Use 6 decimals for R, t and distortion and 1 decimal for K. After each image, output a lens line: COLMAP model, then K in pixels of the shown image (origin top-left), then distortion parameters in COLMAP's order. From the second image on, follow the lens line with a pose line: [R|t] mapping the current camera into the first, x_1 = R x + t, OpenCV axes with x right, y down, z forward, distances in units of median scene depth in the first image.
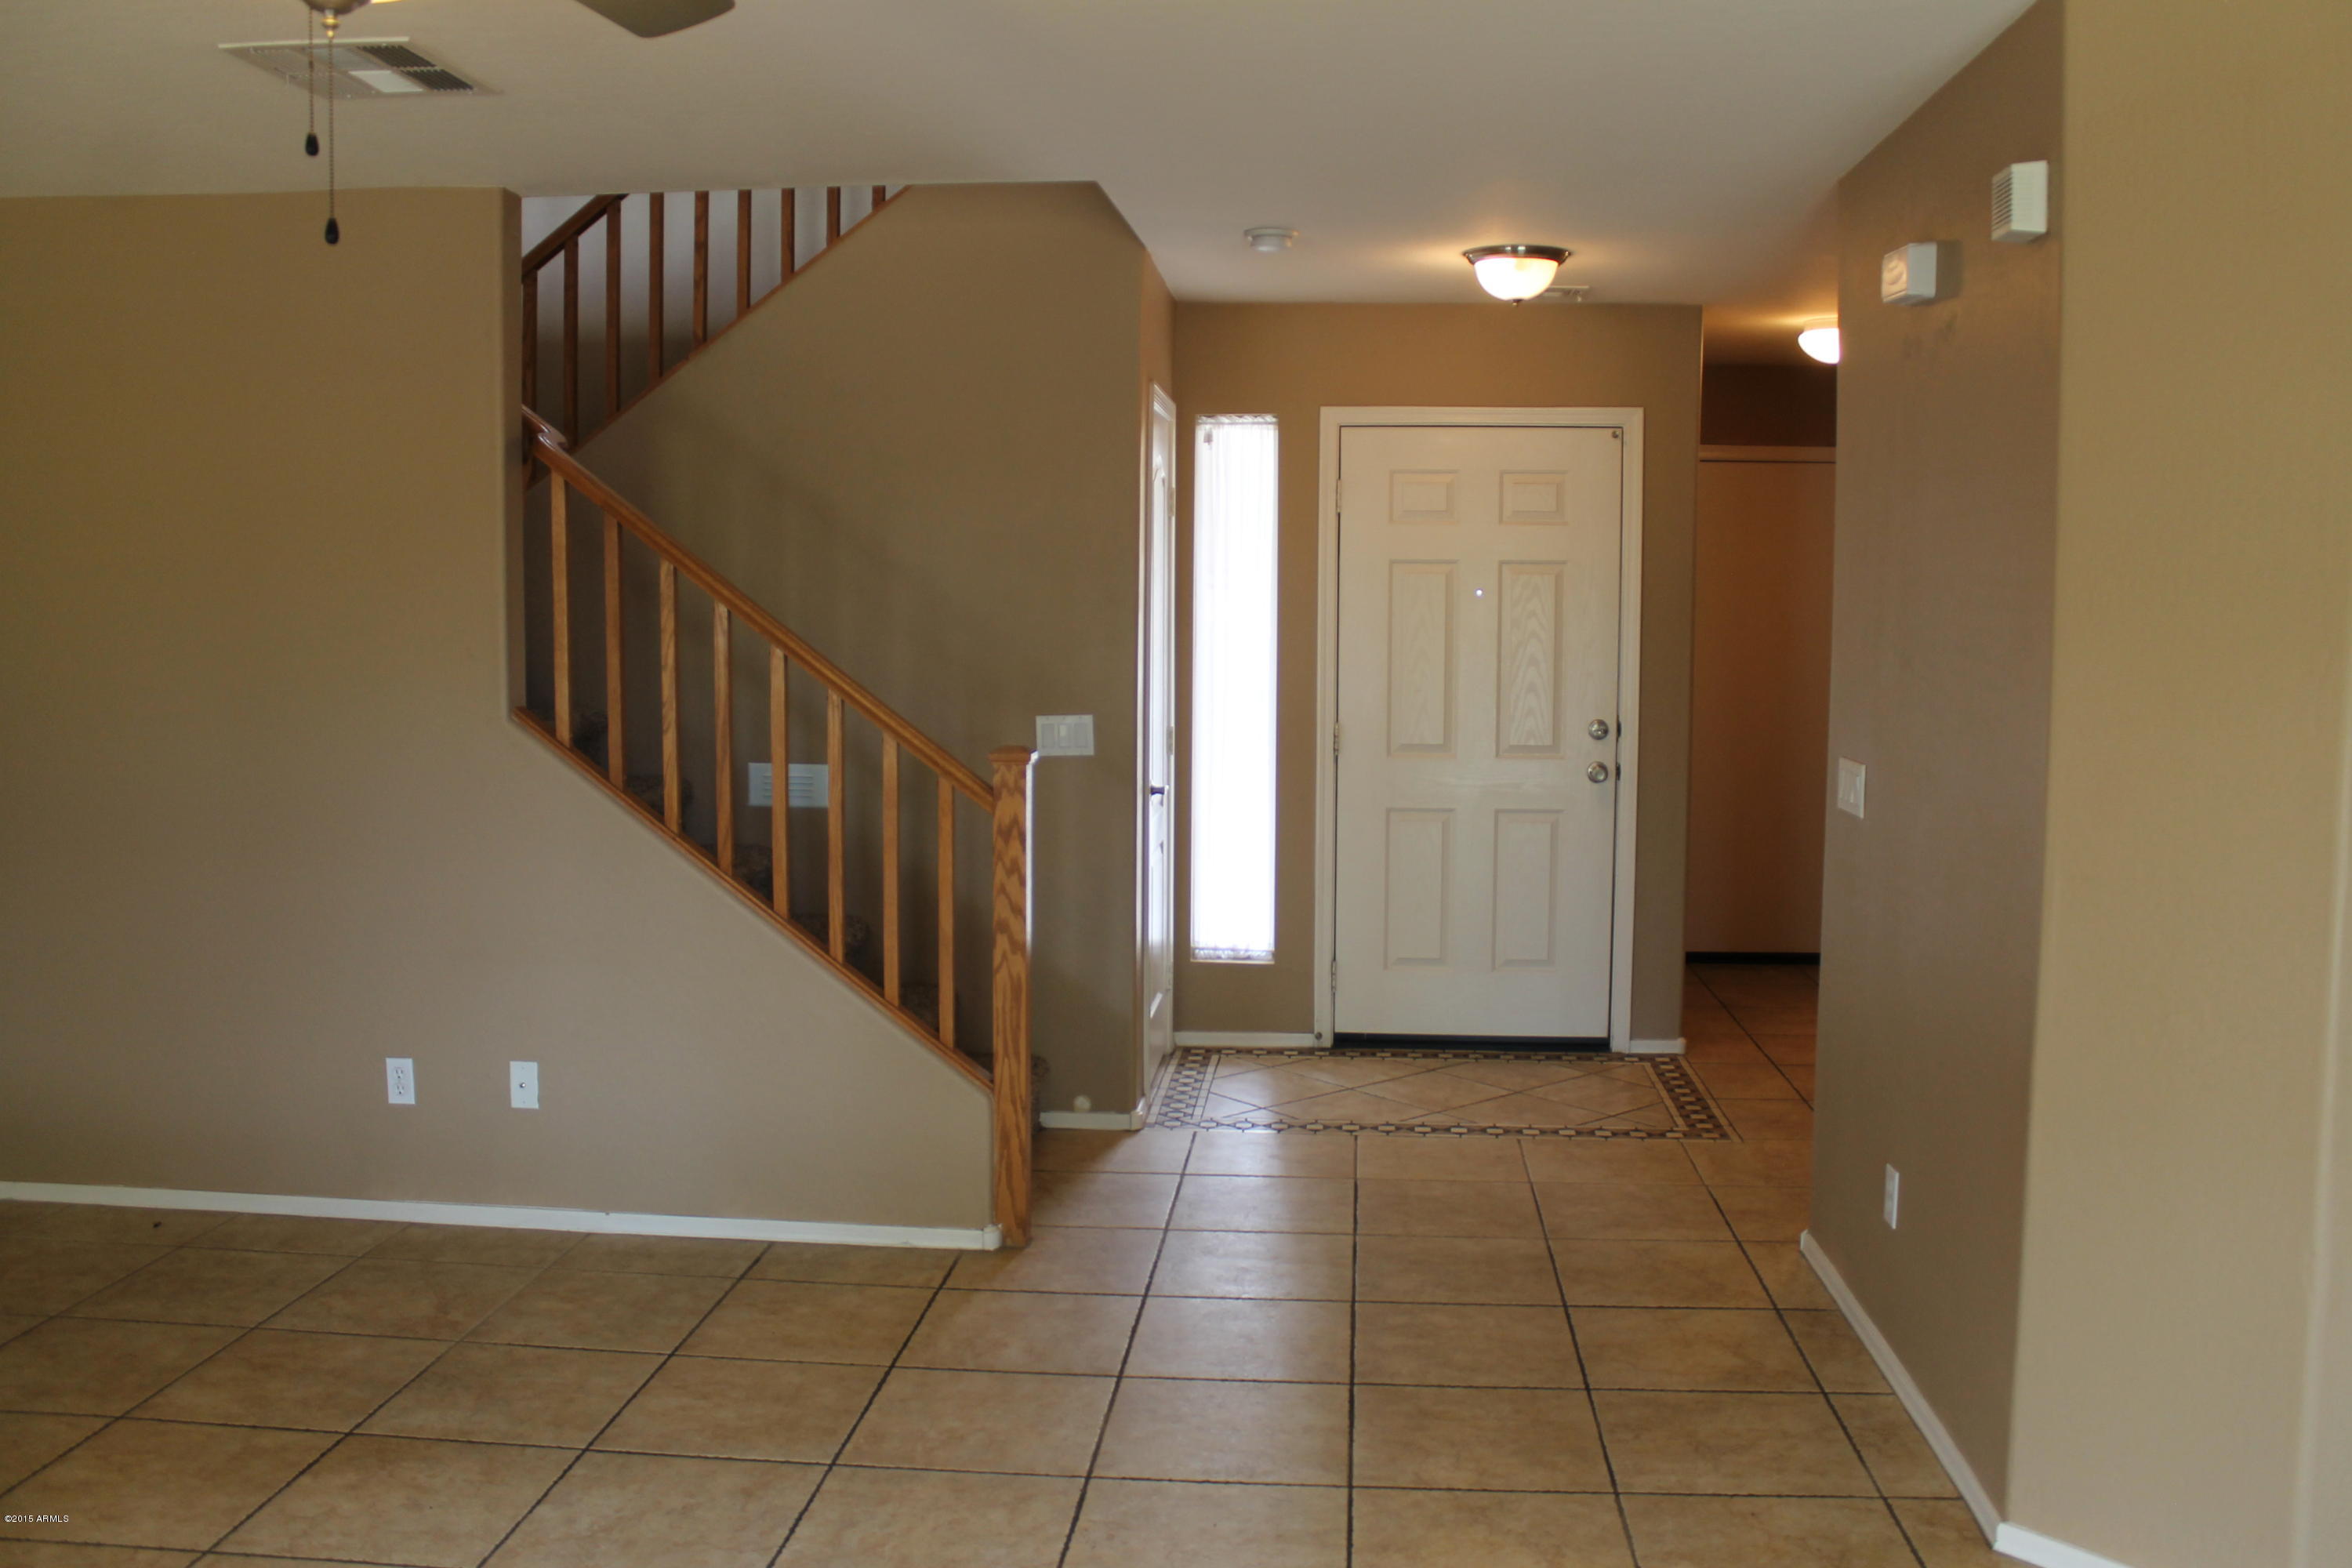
lens RADIAL K [[1973.6, 0, 1171.9], [0, 1973.6, 780.0], [0, 0, 1]] dist [-0.141693, 0.089559]
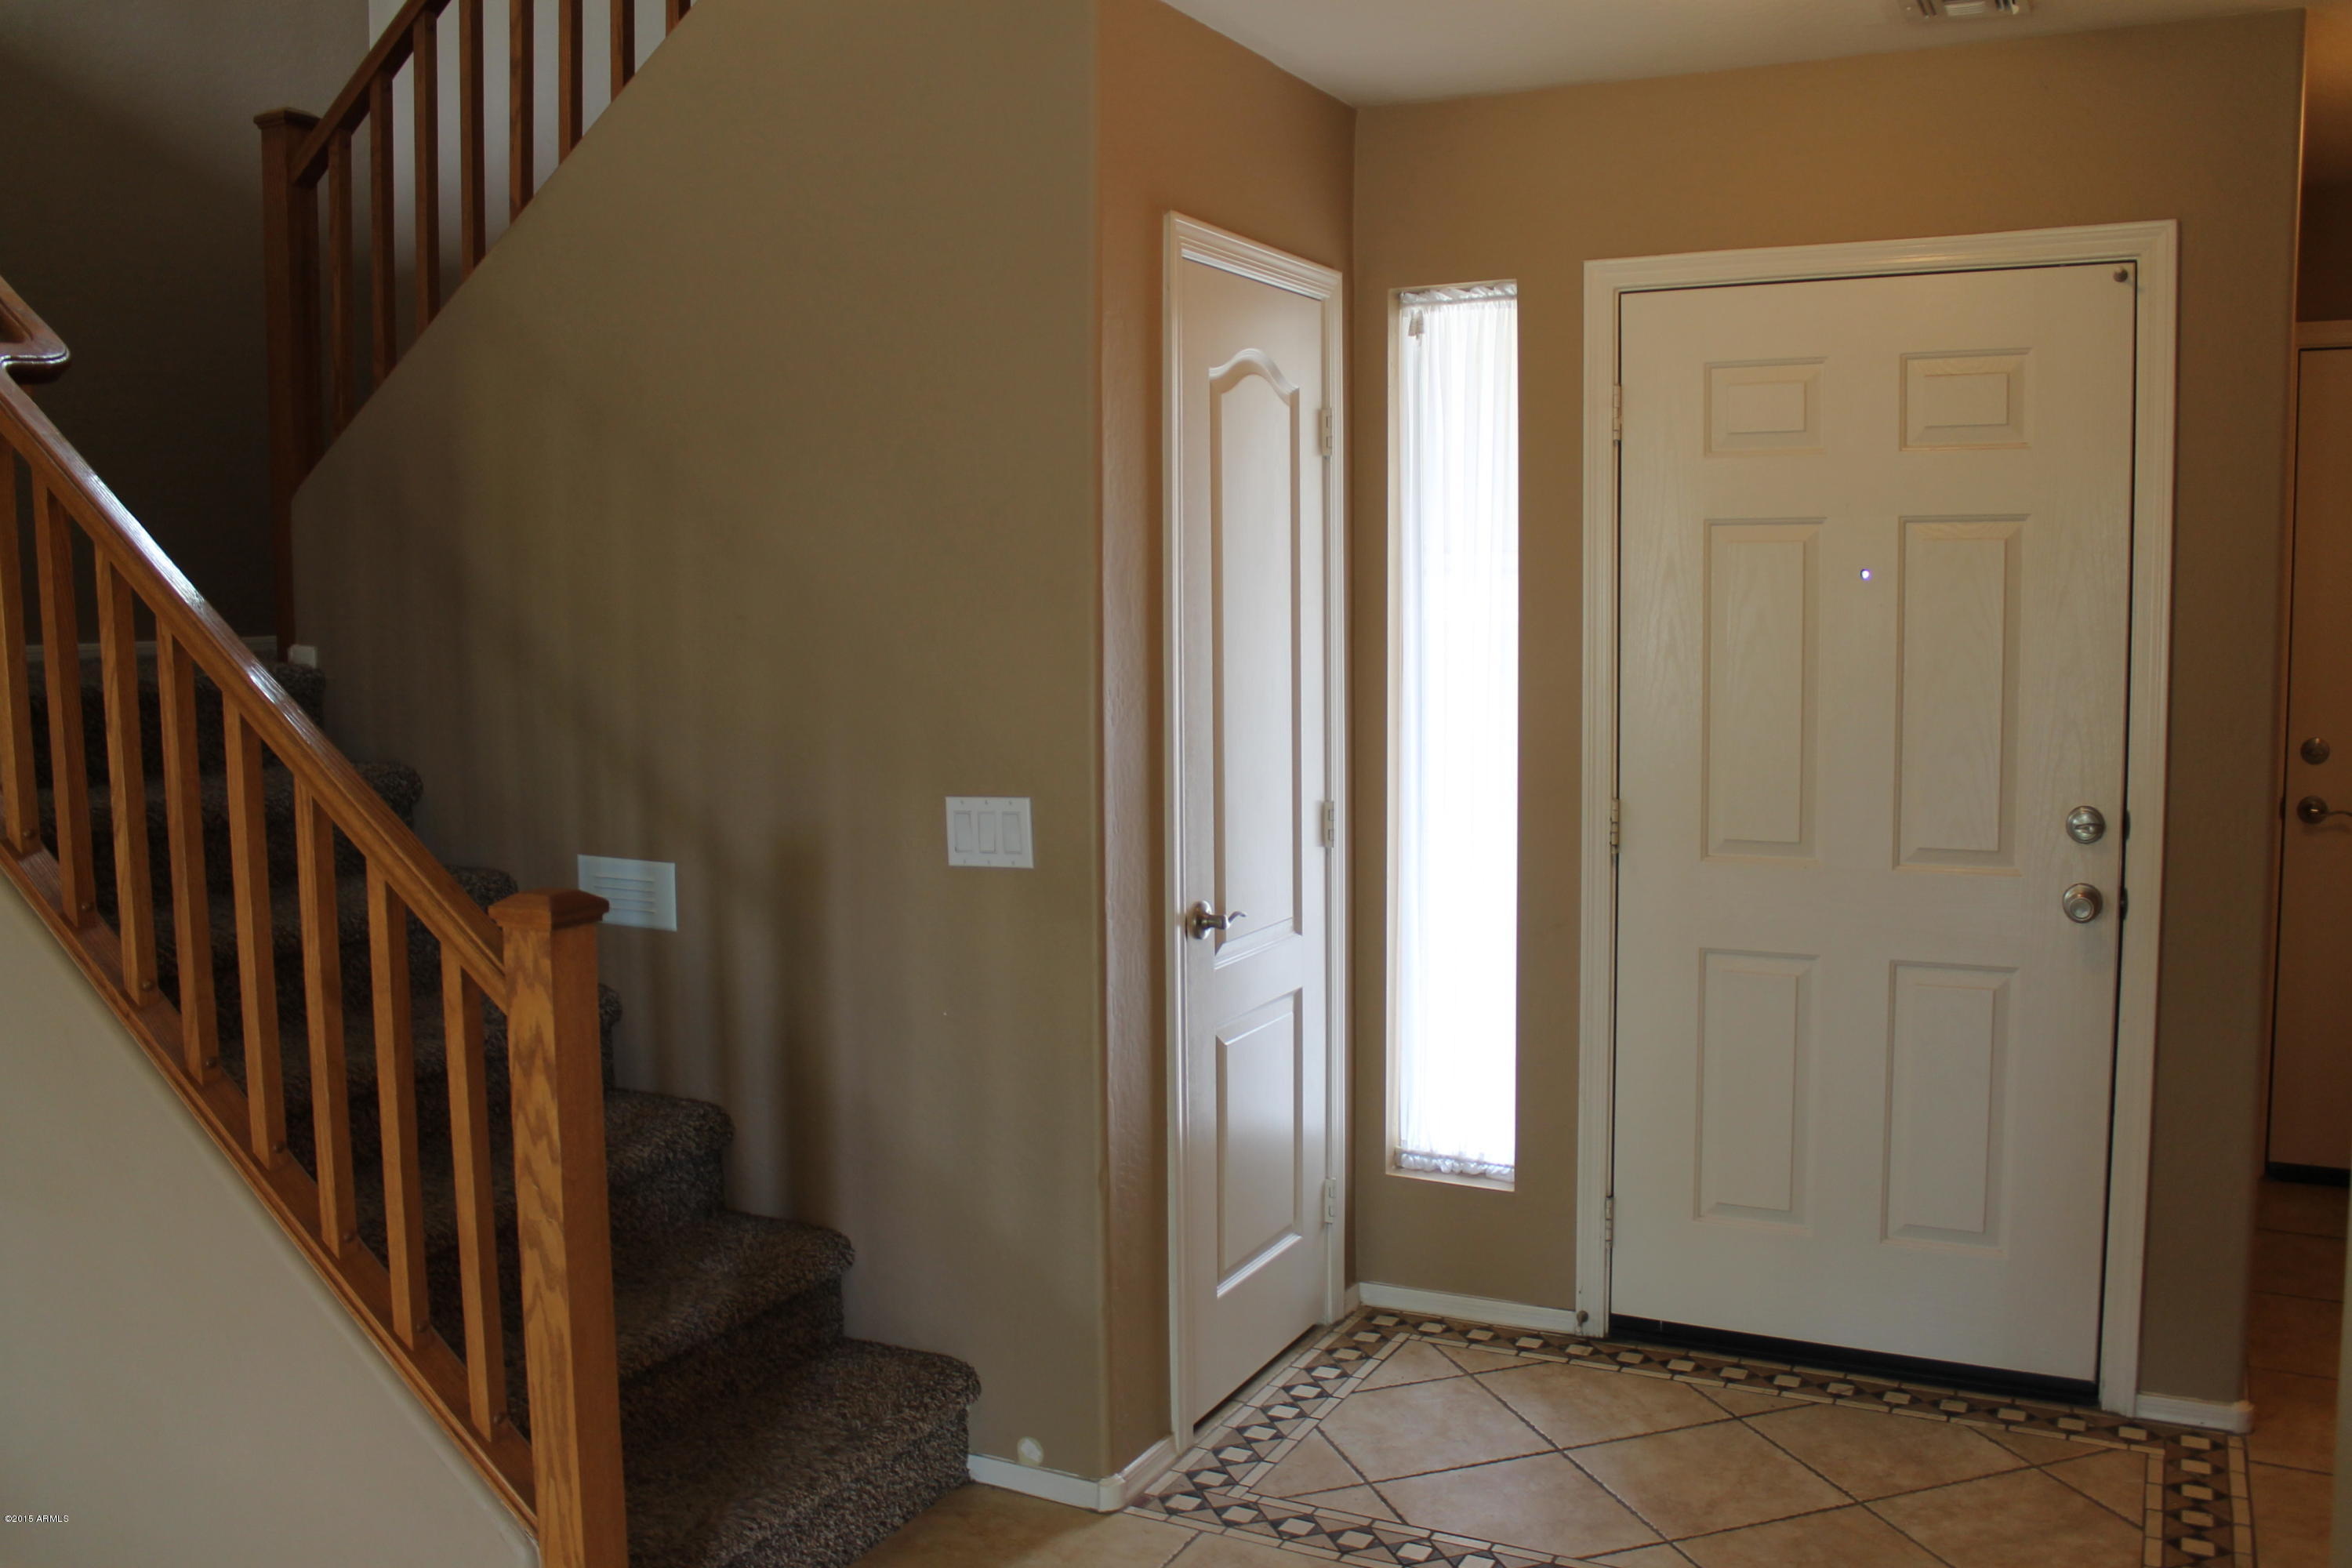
lens RADIAL K [[1973.6, 0, 1169.4], [0, 1973.6, 773.2], [0, 0, 1]] dist [-0.141693, 0.089559]
pose [[0.926897, 0.020455, -0.374758, 0.180666], [-0.019856, 0.999788, 0.005459, -0.037463], [0.374790, 0.002381, 0.927107, 0.412767]]
